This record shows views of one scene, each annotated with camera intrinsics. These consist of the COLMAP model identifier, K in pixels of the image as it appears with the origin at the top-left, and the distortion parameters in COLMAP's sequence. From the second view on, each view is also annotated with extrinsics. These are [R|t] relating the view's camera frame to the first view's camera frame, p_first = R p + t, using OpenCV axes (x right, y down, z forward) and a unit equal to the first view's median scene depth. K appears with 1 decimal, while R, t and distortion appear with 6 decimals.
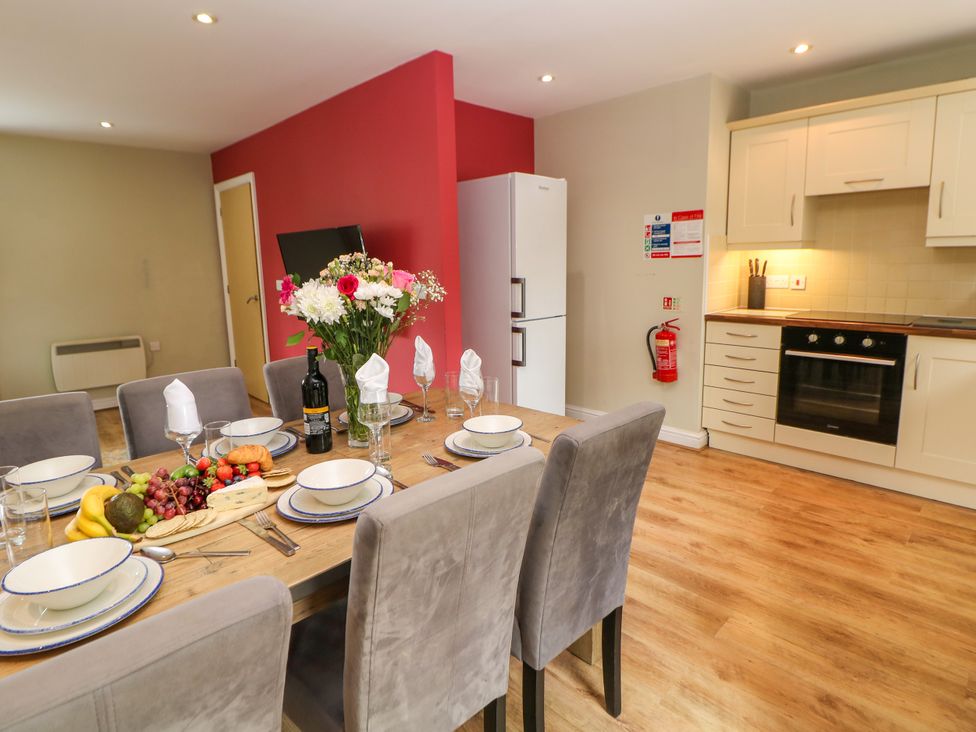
lens RADIAL K [[549.1, 0, 487.5], [0, 549.1, 348.9], [0, 0, 1]] dist [-0.029719, -0.000176]
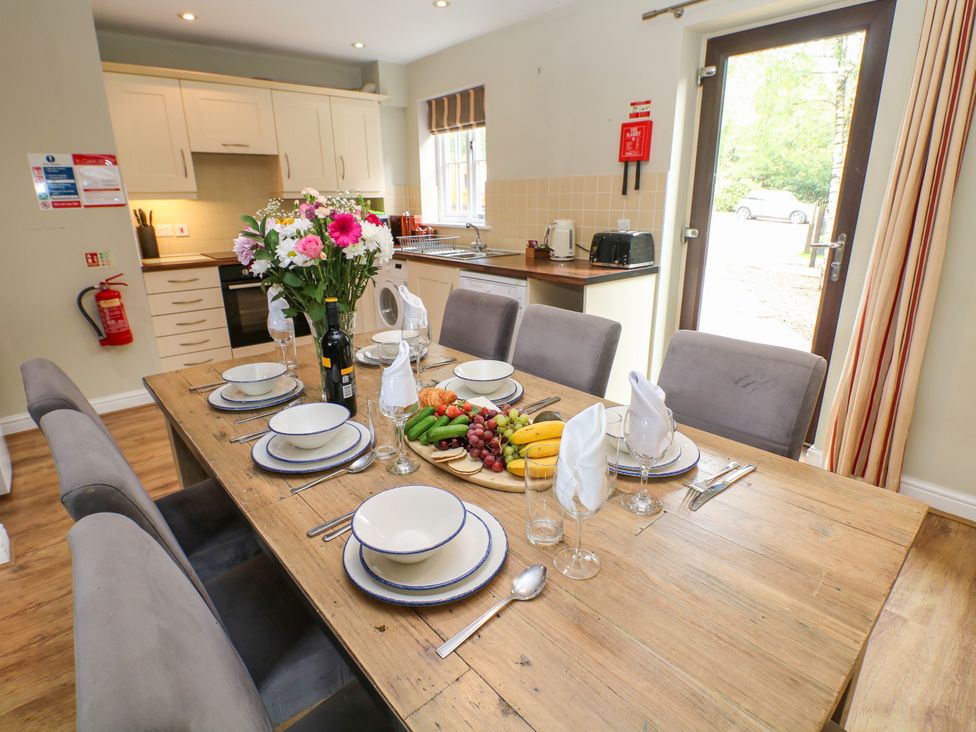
lens RADIAL K [[517.2, 0, 491.1], [0, 517.2, 350.6], [0, 0, 1]] dist [-0.004364, -0.001596]
pose [[0.041590, -0.259972, 0.964720, -0.498760], [0.173340, 0.952791, 0.249284, -0.039948], [-0.983983, 0.156857, 0.084690, 0.319694]]
